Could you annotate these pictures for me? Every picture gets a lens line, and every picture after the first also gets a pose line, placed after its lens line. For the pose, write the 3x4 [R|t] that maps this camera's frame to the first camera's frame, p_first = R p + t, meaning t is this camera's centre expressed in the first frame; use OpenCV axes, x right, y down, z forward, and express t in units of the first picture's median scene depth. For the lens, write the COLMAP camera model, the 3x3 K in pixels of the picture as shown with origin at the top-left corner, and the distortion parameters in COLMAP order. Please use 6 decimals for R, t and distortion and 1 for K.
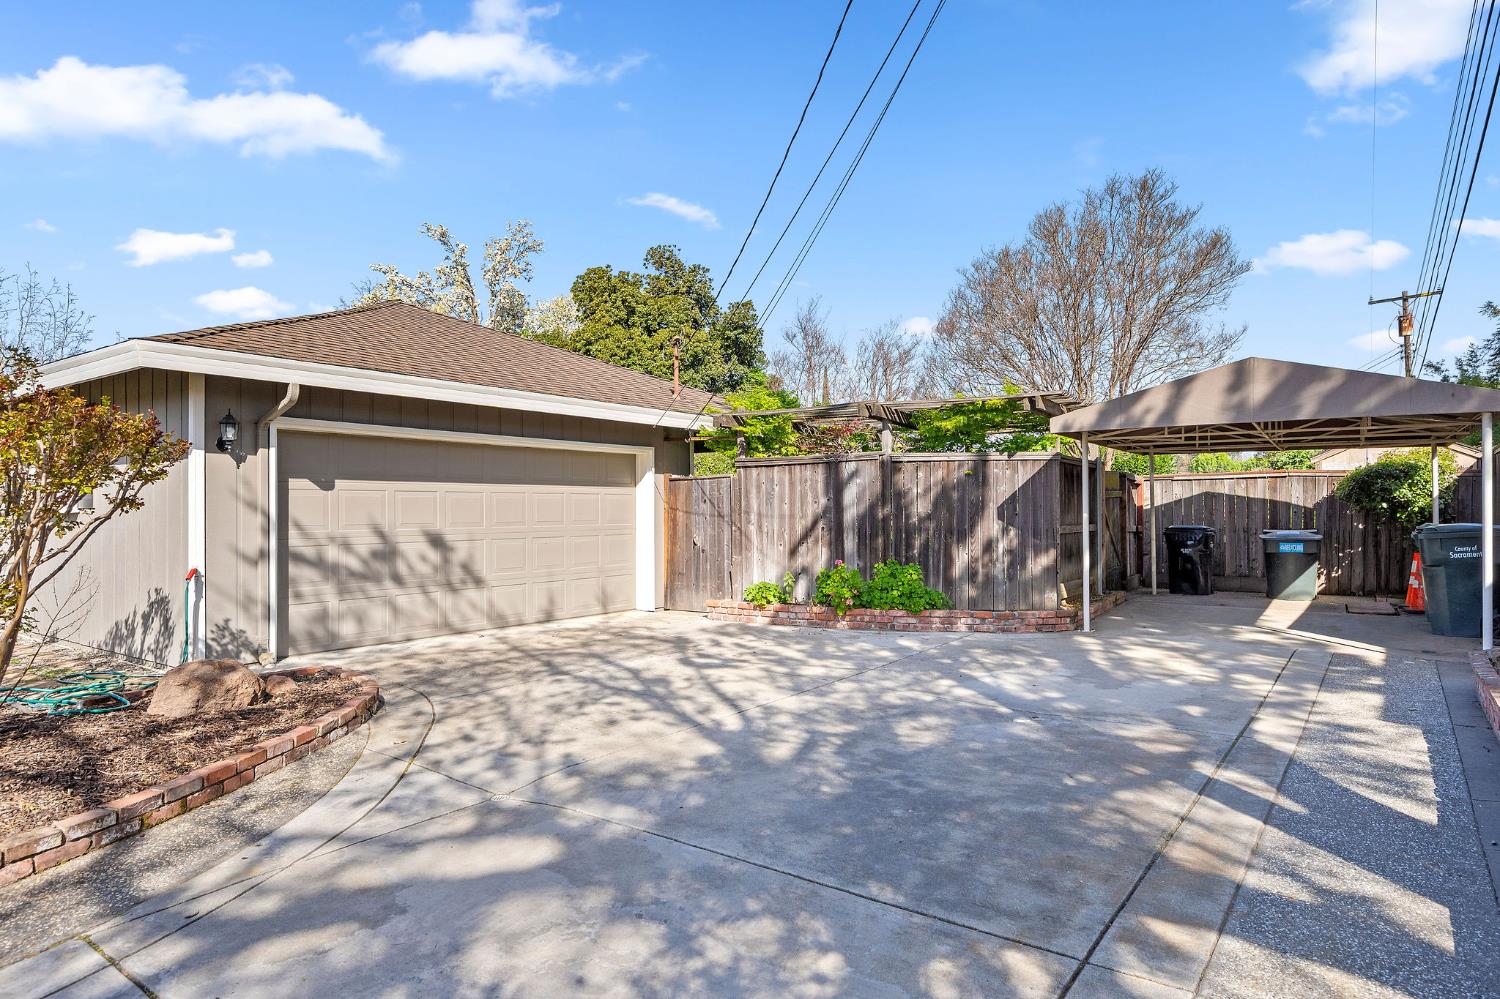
lens RADIAL K [[878.5, 0, 749.1], [0, 878.5, 501.0], [0, 0, 1]] dist [0.000122, 0.000665]
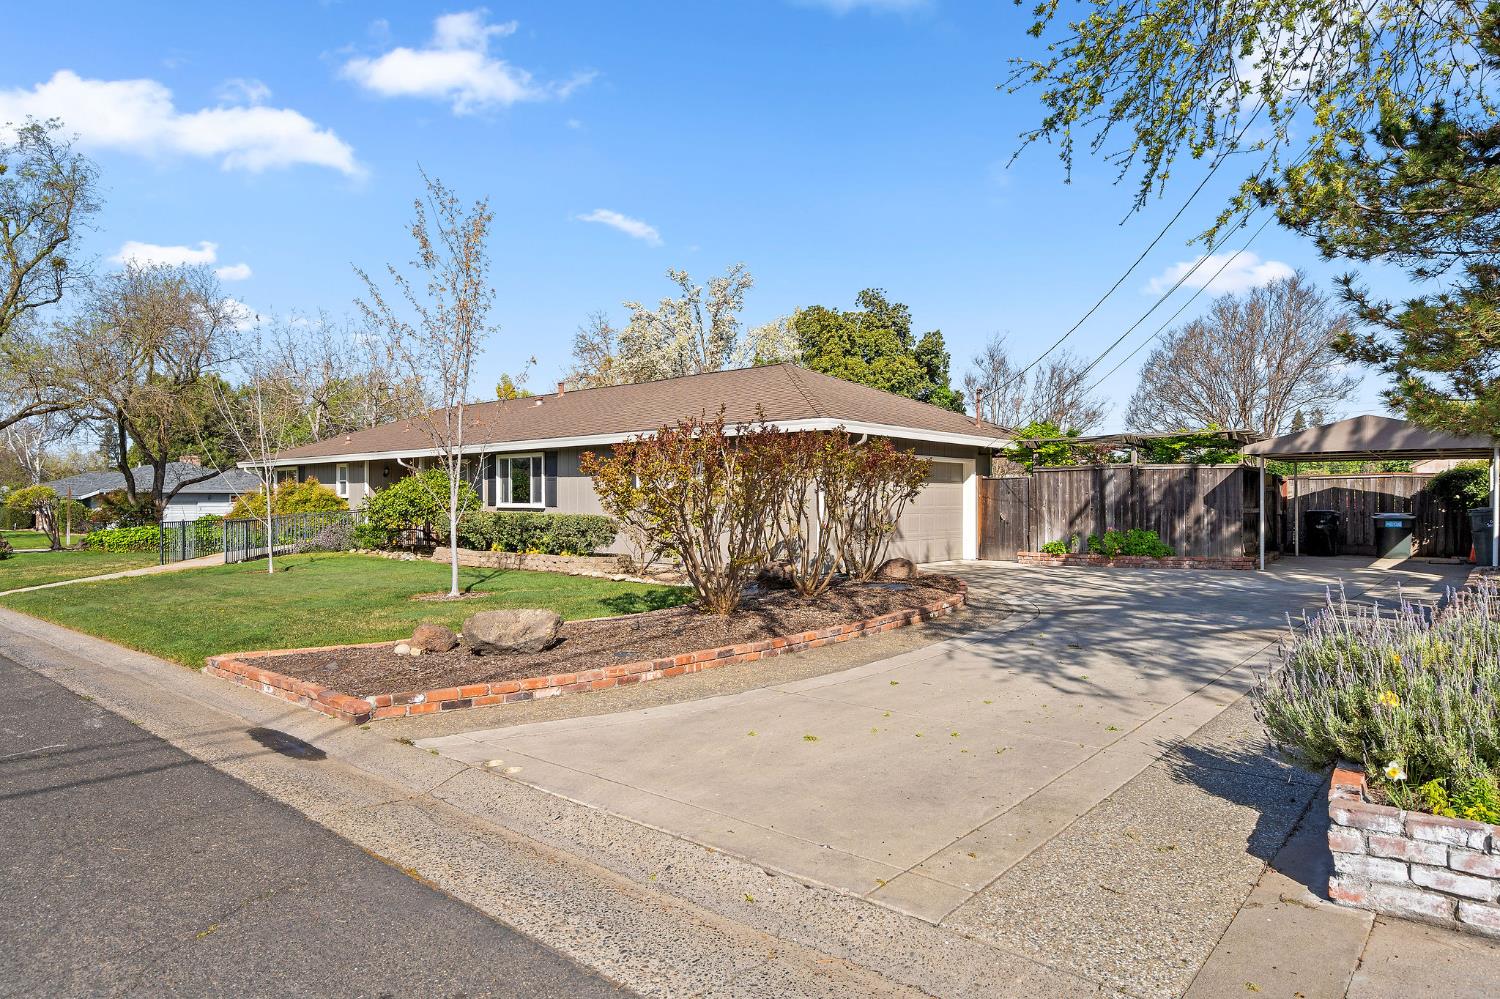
lens RADIAL K [[878.5, 0, 750.5], [0, 878.5, 500.7], [0, 0, 1]] dist [0.000122, 0.000665]
pose [[0.995357, 0.004438, -0.096147, -0.387756], [-0.003571, 0.999951, 0.009183, 0.002435], [0.096183, -0.008797, 0.995325, -0.697692]]
